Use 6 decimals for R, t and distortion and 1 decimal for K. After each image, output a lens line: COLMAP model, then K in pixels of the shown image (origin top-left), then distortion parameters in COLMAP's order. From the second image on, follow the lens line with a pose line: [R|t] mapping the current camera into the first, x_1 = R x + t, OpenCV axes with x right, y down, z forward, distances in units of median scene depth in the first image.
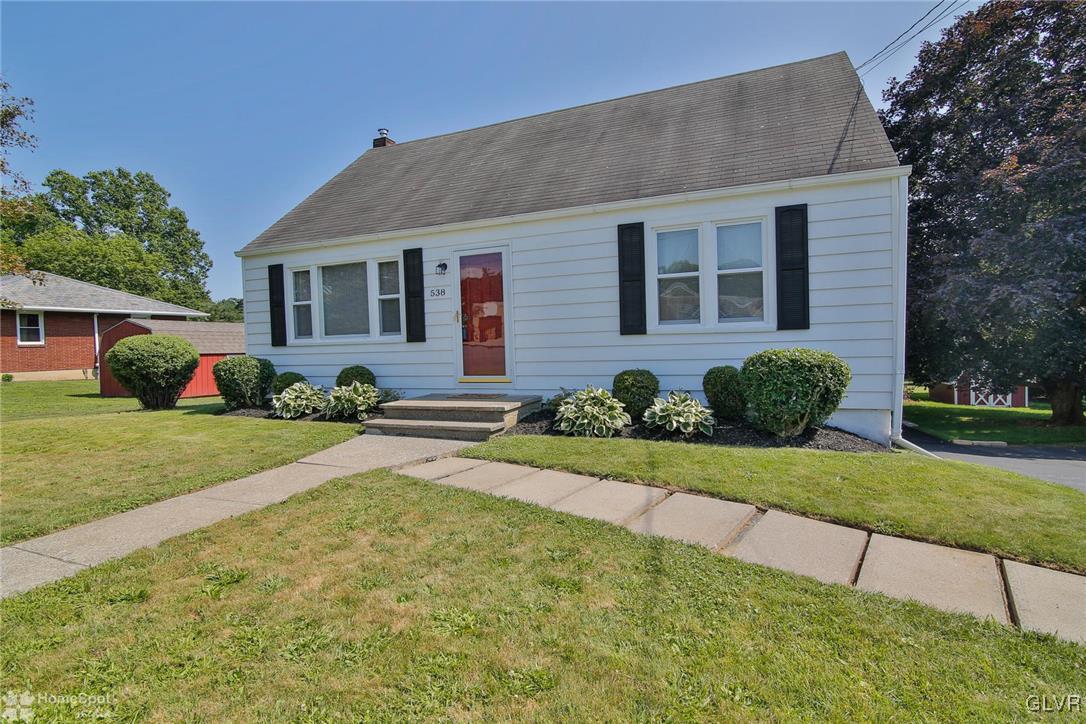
lens RADIAL K [[527.3, 0, 547.2], [0, 527.3, 355.6], [0, 0, 1]] dist [-0.025260, 0.002729]
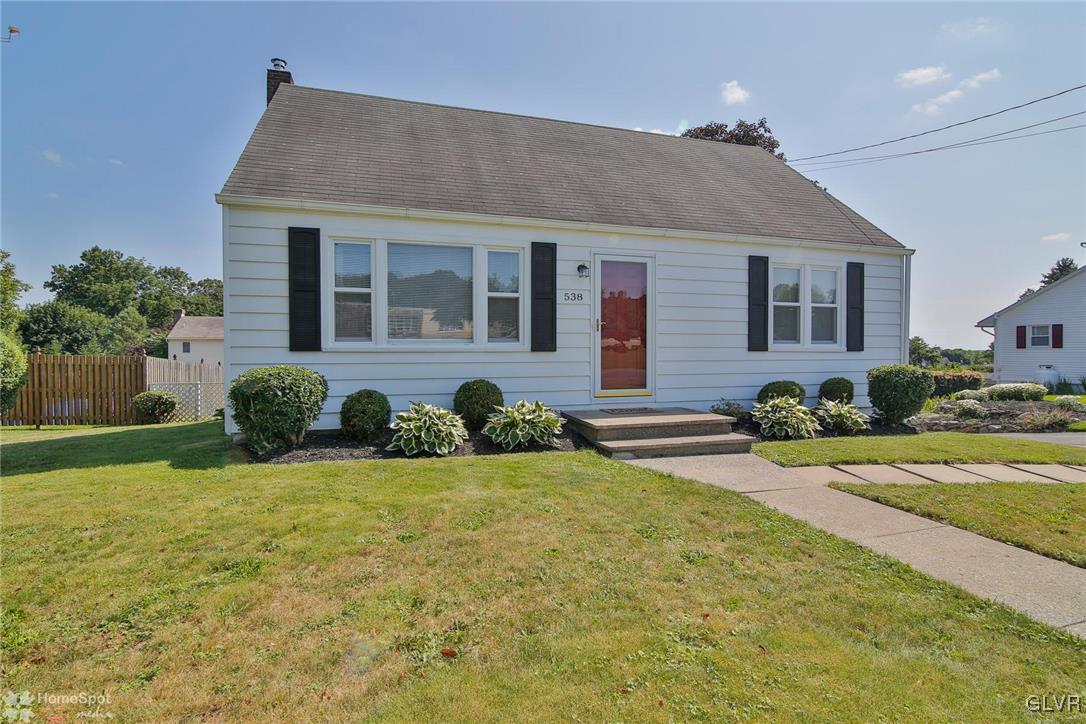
lens RADIAL K [[527.3, 0, 535.7], [0, 527.3, 359.6], [0, 0, 1]] dist [-0.025260, 0.002729]
pose [[0.771800, 0.020818, 0.635524, -0.819052], [-0.002802, 0.999566, -0.029340, 0.012404], [-0.635859, 0.020864, 0.771523, 0.358478]]
